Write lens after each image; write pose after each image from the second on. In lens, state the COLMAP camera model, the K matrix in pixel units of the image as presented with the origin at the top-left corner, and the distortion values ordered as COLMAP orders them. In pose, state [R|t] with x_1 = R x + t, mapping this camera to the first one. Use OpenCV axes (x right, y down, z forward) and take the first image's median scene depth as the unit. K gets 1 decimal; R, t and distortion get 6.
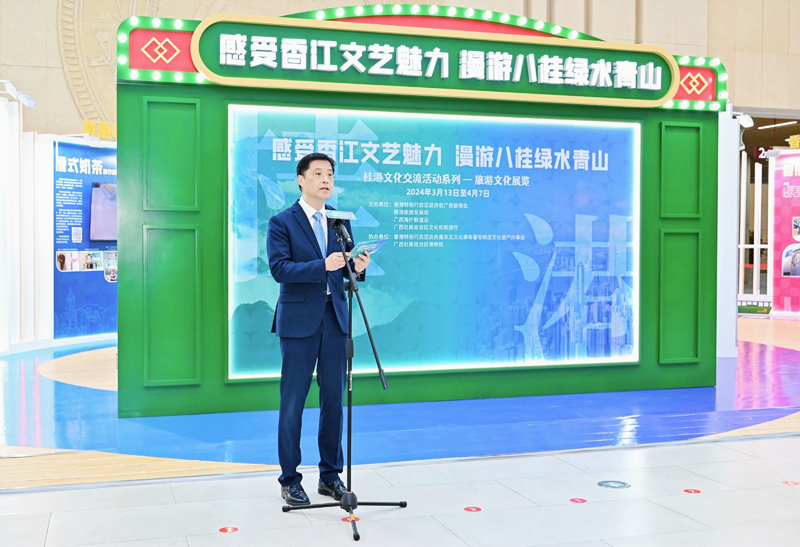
lens RADIAL K [[998.9, 0, 400.0], [0, 998.9, 273.5], [0, 0, 1]] dist [0.018060, 0.017462]
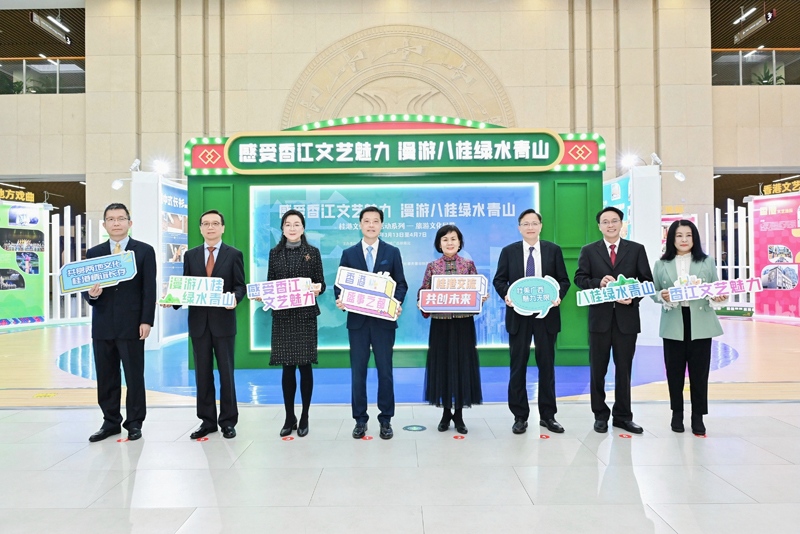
lens RADIAL K [[598.3, 0, 400.0], [0, 598.3, 267.0], [0, 0, 1]] dist [0.000430, 0.001537]
pose [[0.943607, -0.013140, -0.330808, 0.364023], [0.001966, 0.999417, -0.034088, -0.000305], [0.331063, 0.031515, 0.943082, 0.140445]]
